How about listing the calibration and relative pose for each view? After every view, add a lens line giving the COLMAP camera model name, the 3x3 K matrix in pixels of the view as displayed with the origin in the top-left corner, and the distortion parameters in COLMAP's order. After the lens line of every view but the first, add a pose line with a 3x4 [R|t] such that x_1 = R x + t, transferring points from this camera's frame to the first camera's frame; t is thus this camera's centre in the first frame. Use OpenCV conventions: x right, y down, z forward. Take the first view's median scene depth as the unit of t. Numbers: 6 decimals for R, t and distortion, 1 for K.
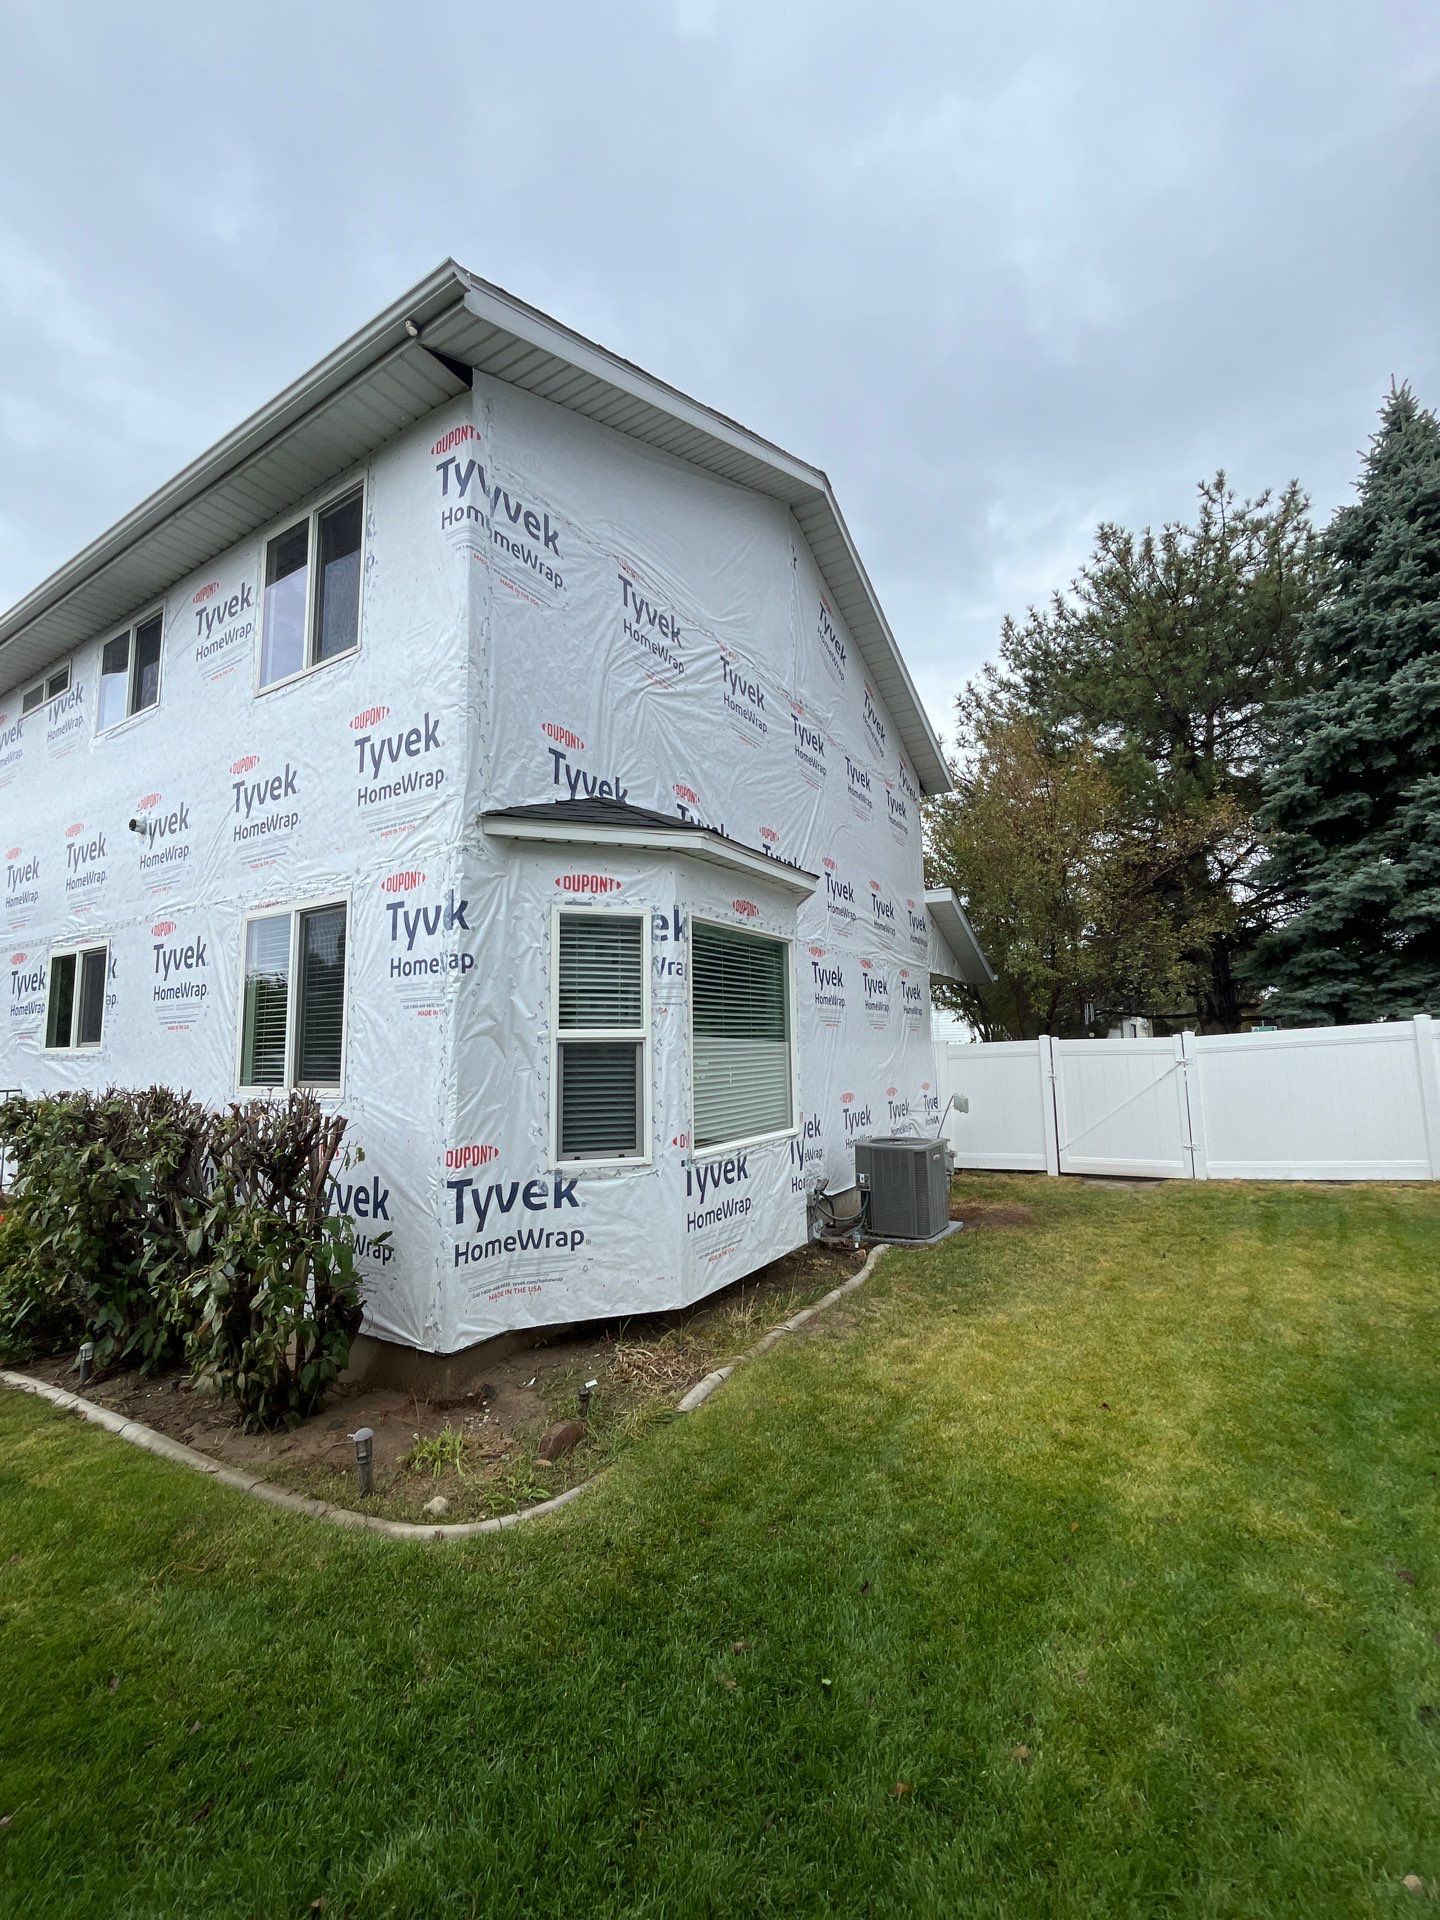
lens RADIAL K [[792.4, 0, 720.0], [0, 792.4, 960.0], [0, 0, 1]] dist [-0.001334, -0.000354]
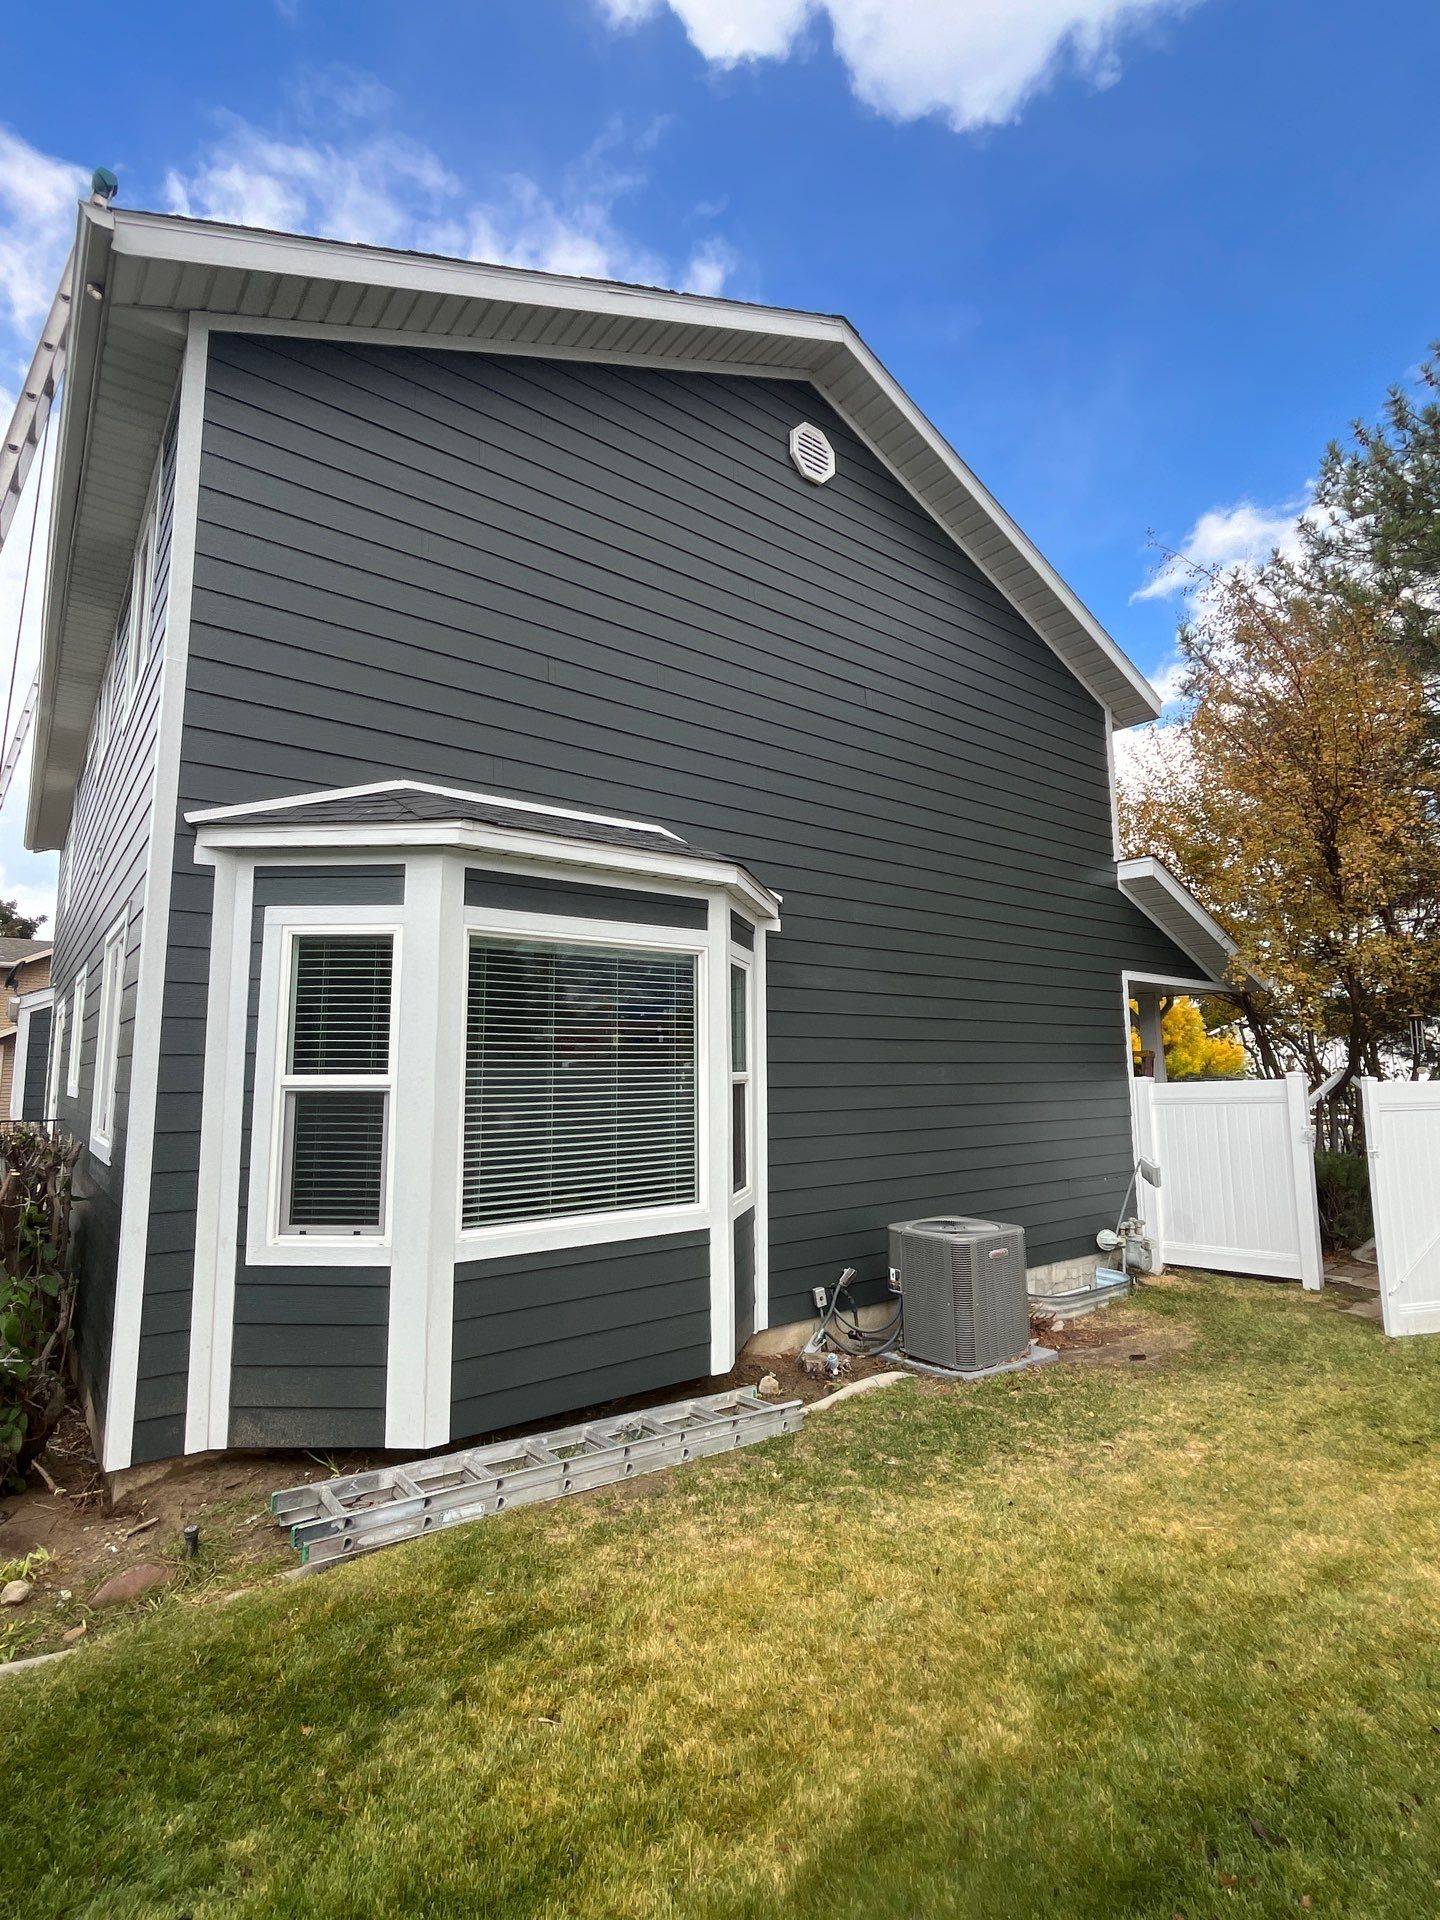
lens RADIAL K [[946.3, 0, 720.0], [0, 946.3, 960.0], [0, 0, 1]] dist [-0.000711, -0.000927]
pose [[0.932167, -0.031260, -0.360676, 0.512023], [0.029891, 0.999509, -0.009375, -0.009515], [0.360792, -0.002042, 0.932644, 0.210060]]
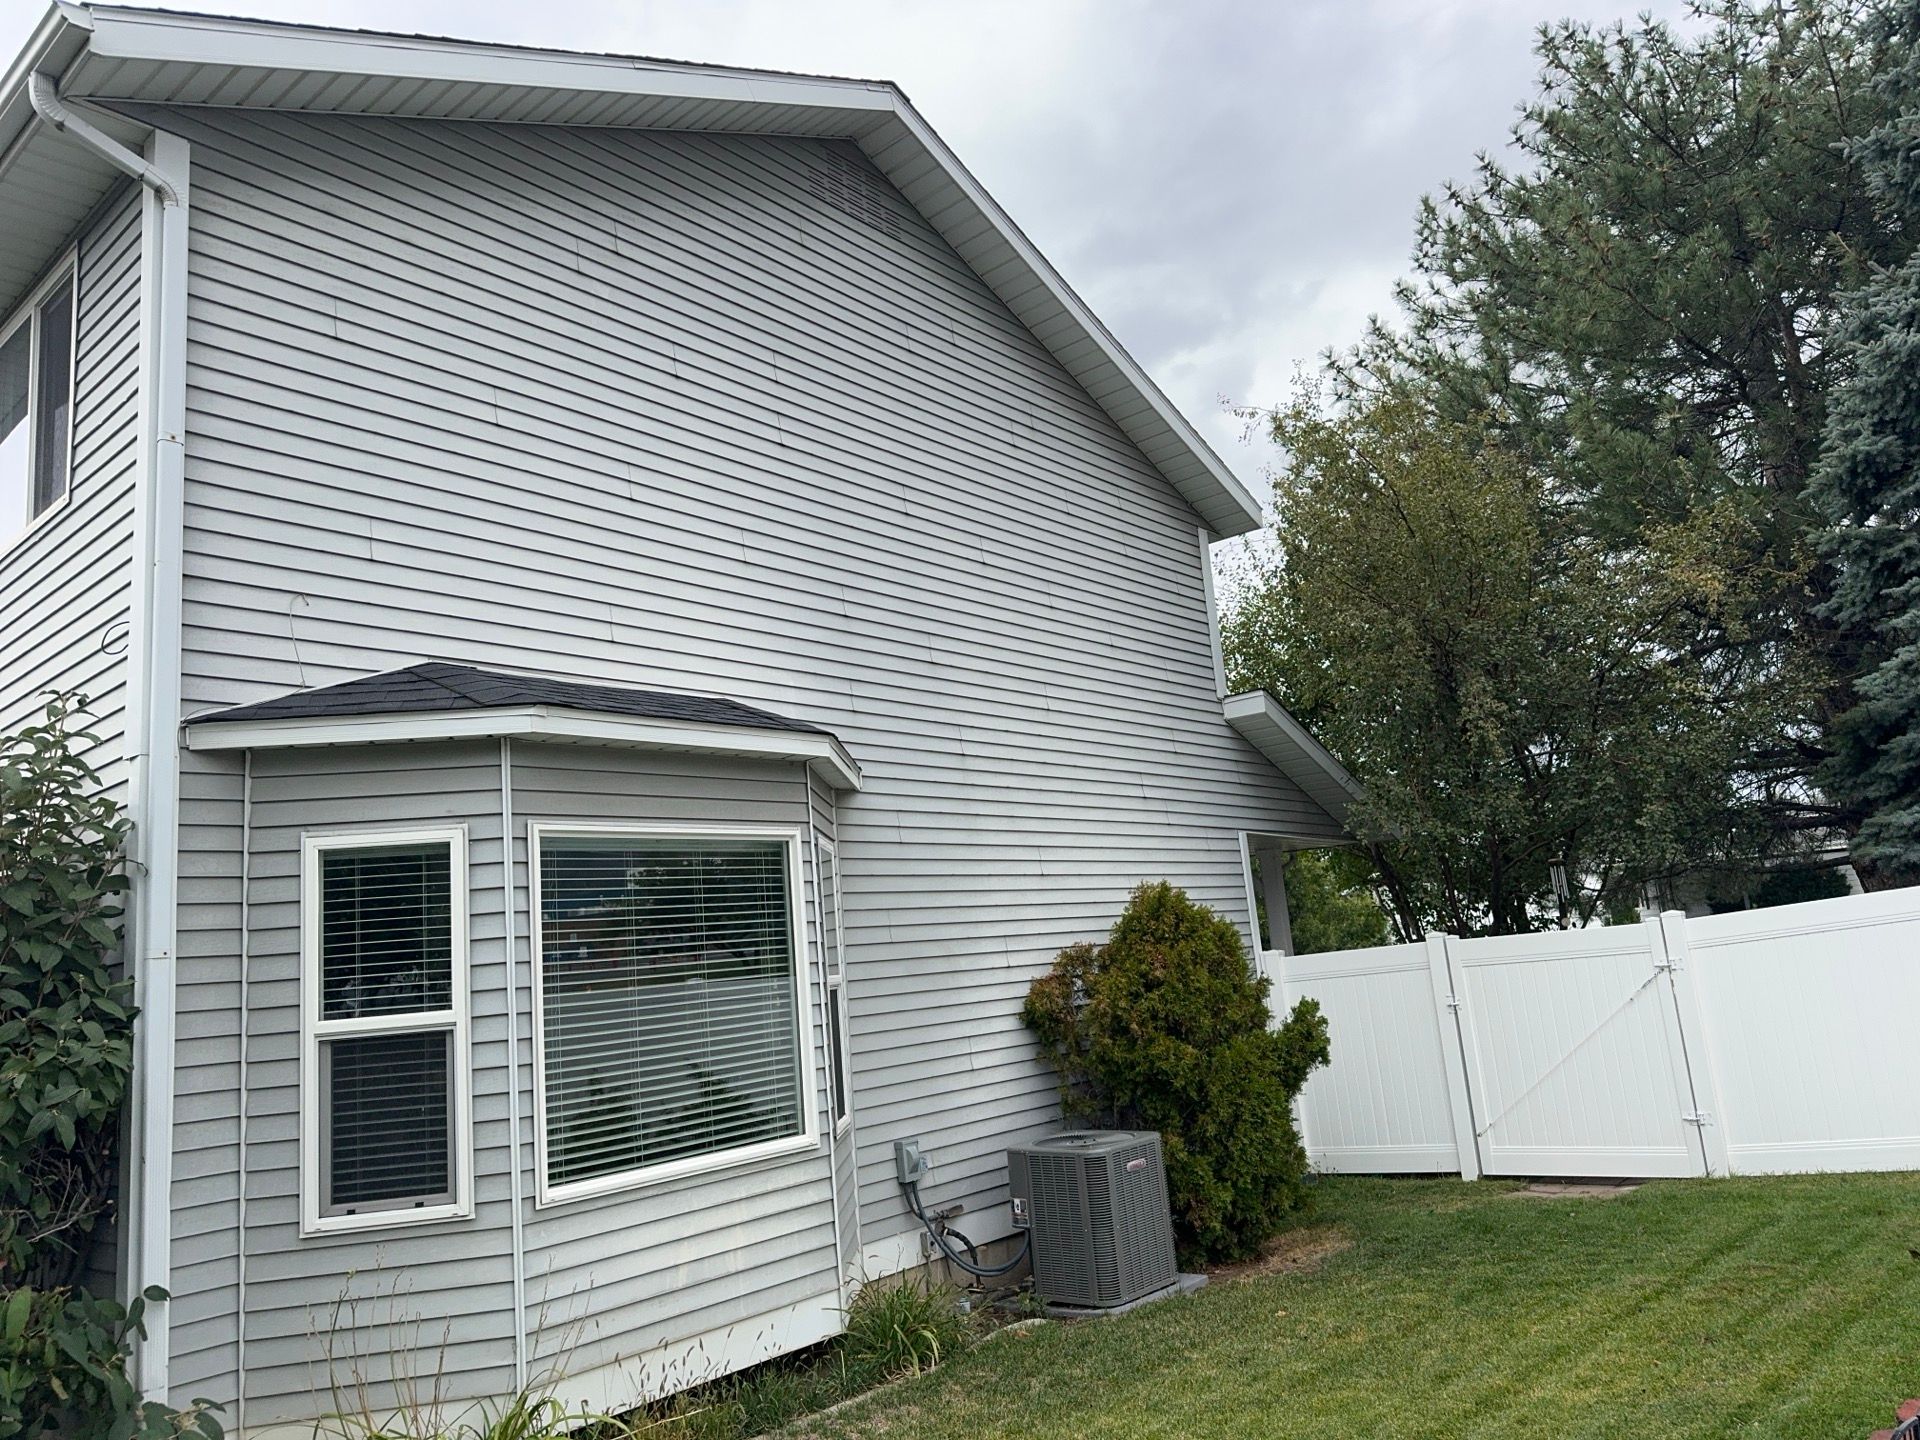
lens RADIAL K [[1342.7, 0, 962.5], [0, 1342.7, 741.8], [0, 0, 1]] dist [0.073729, -0.085819]
pose [[0.983743, -0.092147, -0.154137, 0.480431], [0.084605, 0.994906, -0.054808, -0.036862], [0.158402, 0.040876, 0.986528, -0.072176]]
